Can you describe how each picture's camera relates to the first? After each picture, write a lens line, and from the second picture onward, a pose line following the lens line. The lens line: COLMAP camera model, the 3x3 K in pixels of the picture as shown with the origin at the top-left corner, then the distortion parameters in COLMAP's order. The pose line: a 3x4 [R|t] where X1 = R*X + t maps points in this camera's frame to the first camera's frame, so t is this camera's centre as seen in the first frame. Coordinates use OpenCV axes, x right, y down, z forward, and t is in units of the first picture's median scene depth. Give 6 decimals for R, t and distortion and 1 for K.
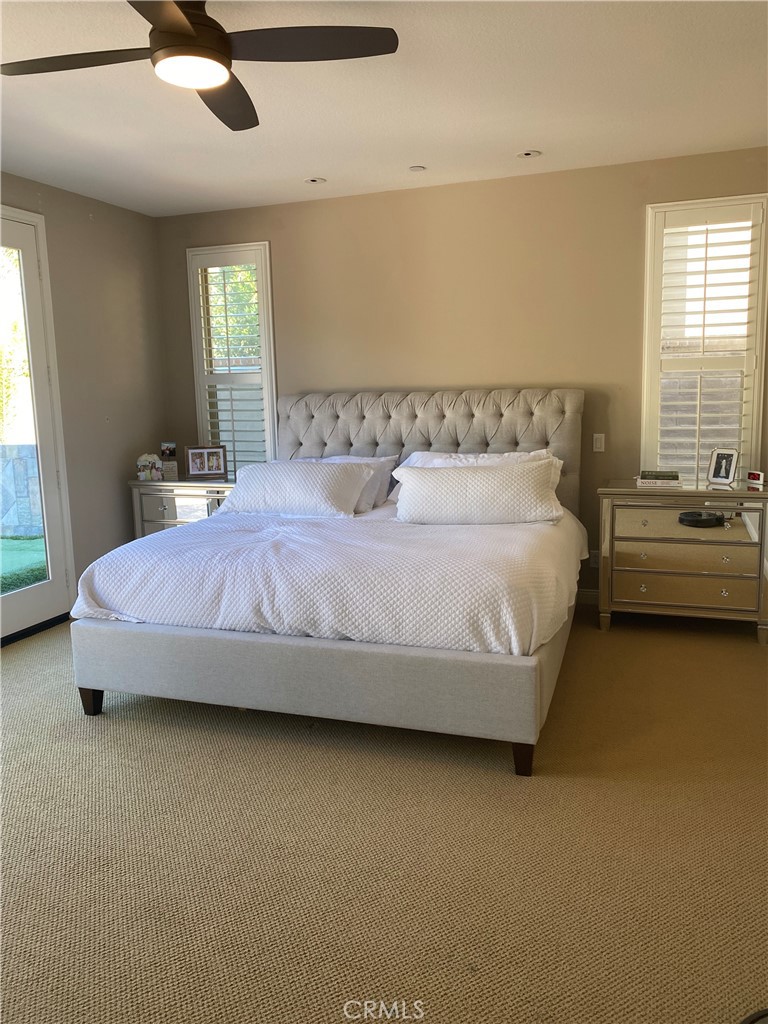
lens RADIAL K [[789.3, 0, 384.0], [0, 789.3, 500.2], [0, 0, 1]] dist [0.059693, -0.080354]
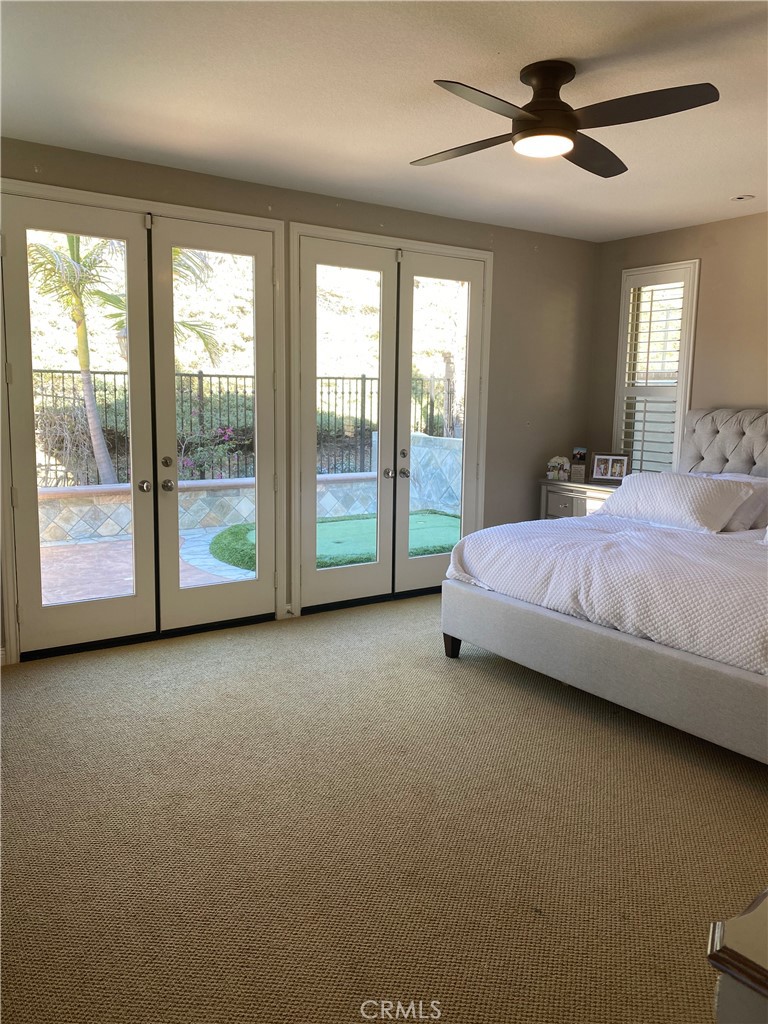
lens RADIAL K [[789.3, 0, 382.3], [0, 789.3, 506.2], [0, 0, 1]] dist [0.059693, -0.080354]
pose [[0.808996, 0.117651, -0.575920, 0.234306], [-0.117658, 0.992348, 0.037446, -0.001110], [0.575919, 0.037468, 0.816648, -0.089680]]
